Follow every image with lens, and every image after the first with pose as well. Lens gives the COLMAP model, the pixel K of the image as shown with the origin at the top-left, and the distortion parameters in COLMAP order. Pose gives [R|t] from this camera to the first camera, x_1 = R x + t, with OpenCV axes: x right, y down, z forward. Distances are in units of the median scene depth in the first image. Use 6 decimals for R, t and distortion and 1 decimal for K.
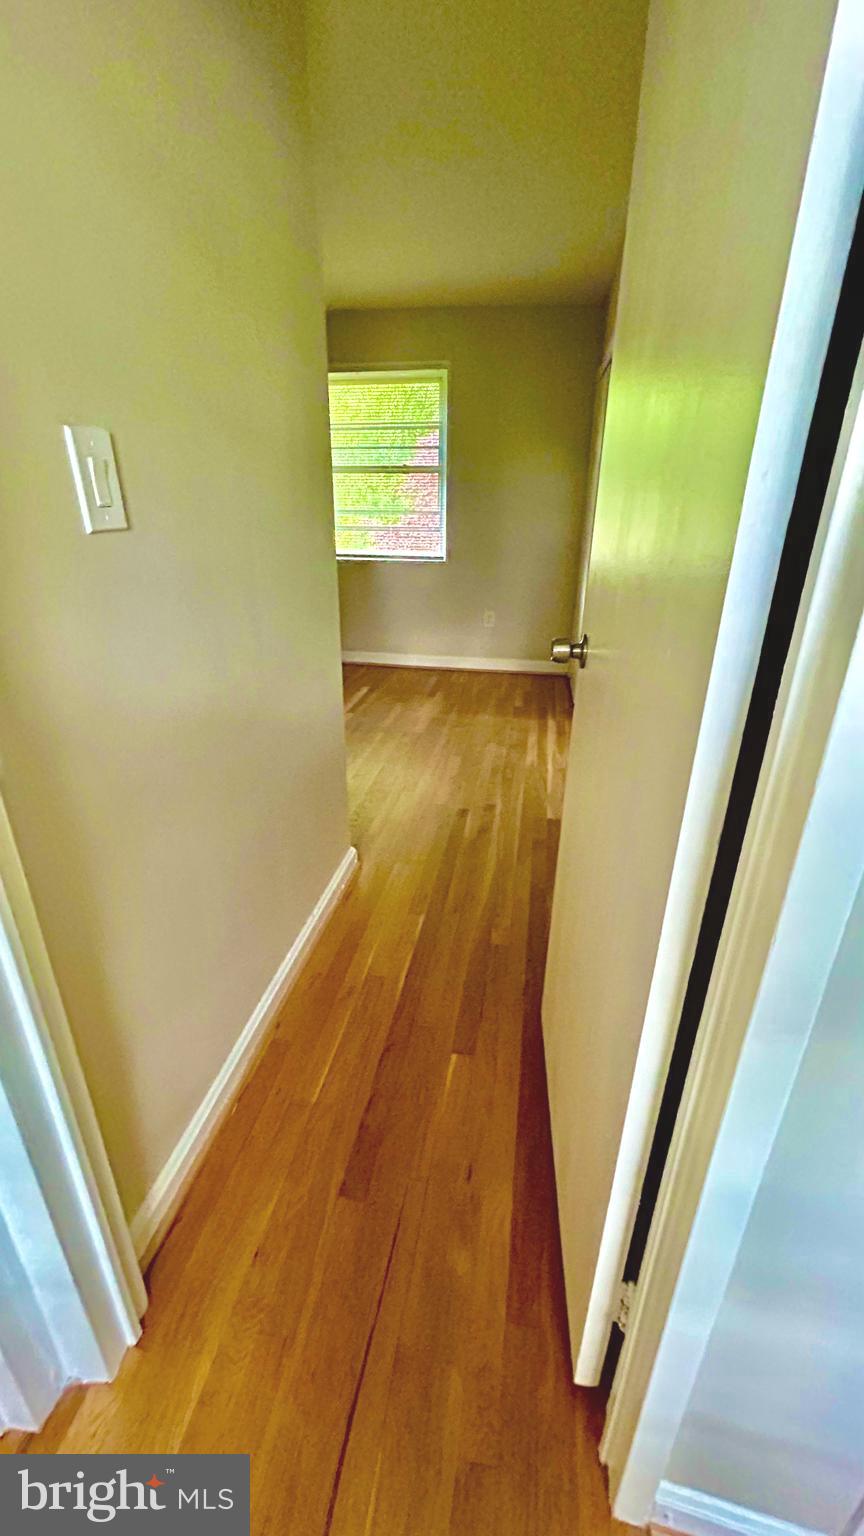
lens RADIAL K [[606.9, 0, 432.0], [0, 606.9, 768.0], [0, 0, 1]] dist [0.000621, 0.000190]
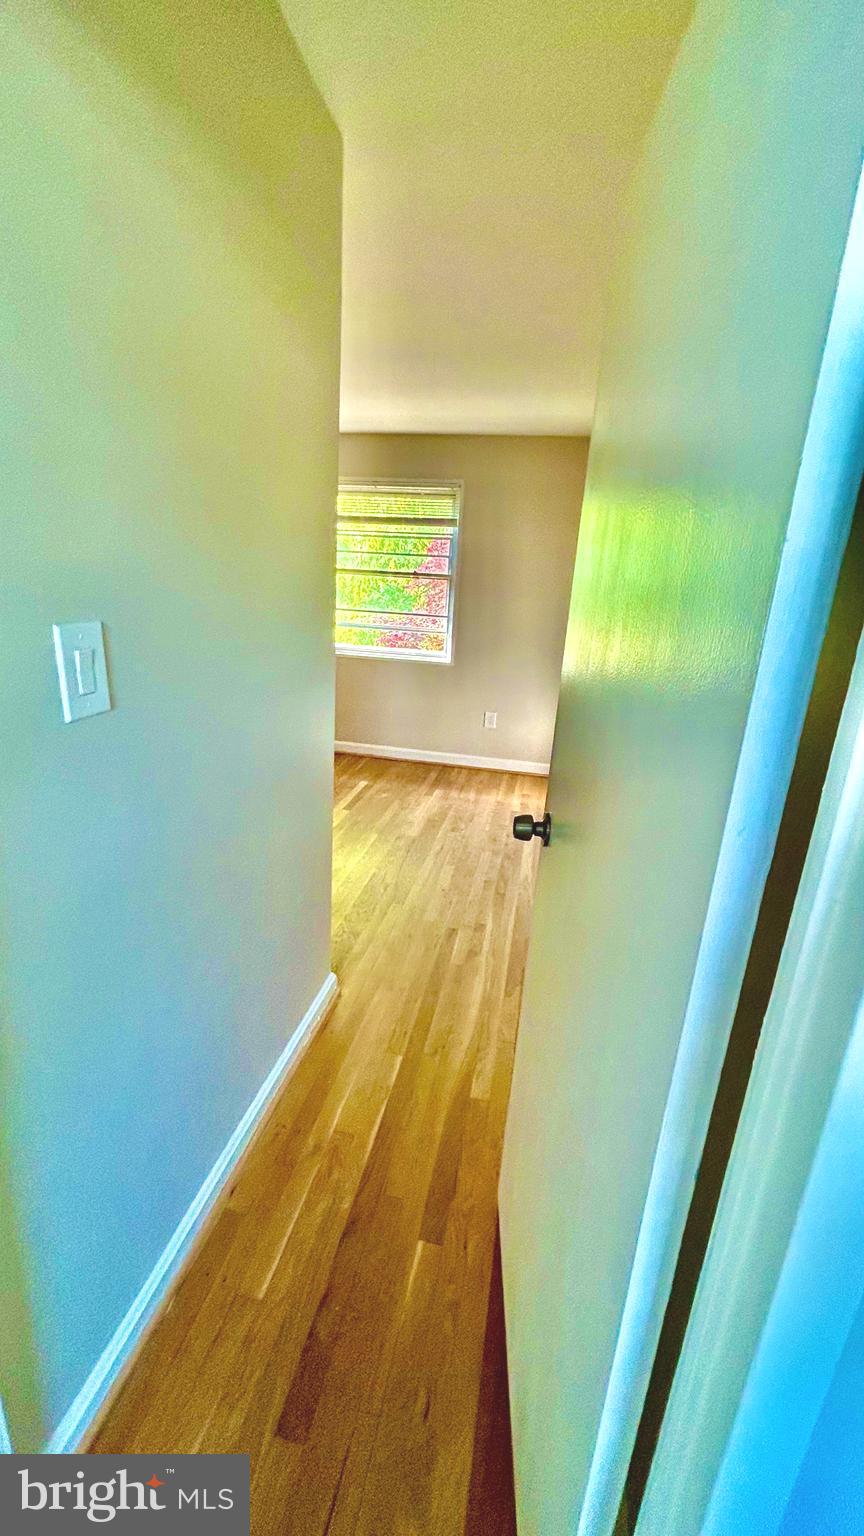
lens RADIAL K [[606.9, 0, 432.0], [0, 606.9, 768.0], [0, 0, 1]] dist [0.000621, 0.000190]
pose [[0.998272, 0.058384, -0.006728, 0.014335], [-0.058761, 0.993597, -0.096502, -0.118992], [0.001051, 0.096730, 0.995310, 0.016715]]
